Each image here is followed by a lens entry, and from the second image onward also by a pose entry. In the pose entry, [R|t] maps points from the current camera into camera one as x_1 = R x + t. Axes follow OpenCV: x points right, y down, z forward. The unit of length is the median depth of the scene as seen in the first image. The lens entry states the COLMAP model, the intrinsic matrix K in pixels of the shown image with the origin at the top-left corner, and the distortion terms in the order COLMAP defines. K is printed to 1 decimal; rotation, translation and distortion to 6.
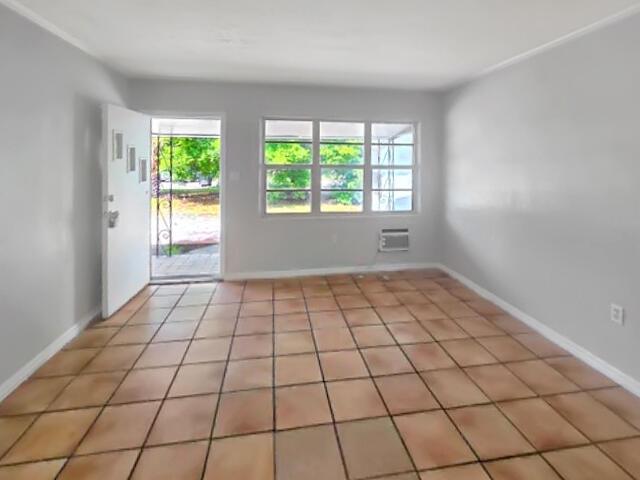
lens RADIAL K [[287.1, 0, 320.0], [0, 287.1, 240.0], [0, 0, 1]] dist [-0.000262, -0.000040]
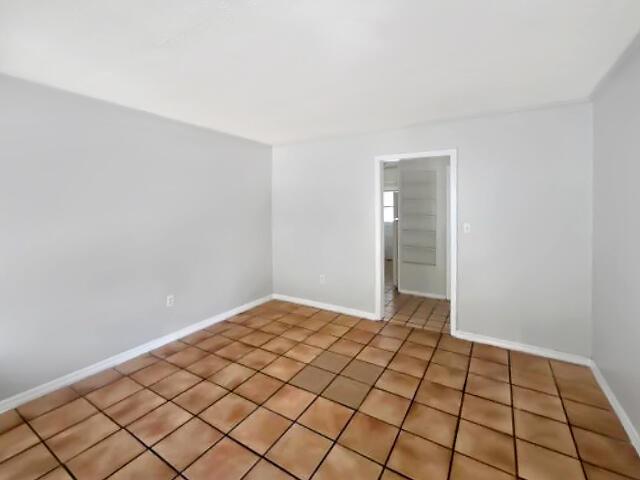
lens RADIAL K [[287.1, 0, 320.0], [0, 287.1, 240.0], [0, 0, 1]] dist [-0.000262, -0.000040]
pose [[-0.758470, -0.076324, 0.647223, -0.637231], [0.168581, 0.936339, 0.307976, -0.412090], [-0.629526, 0.342700, -0.697319, 1.330667]]
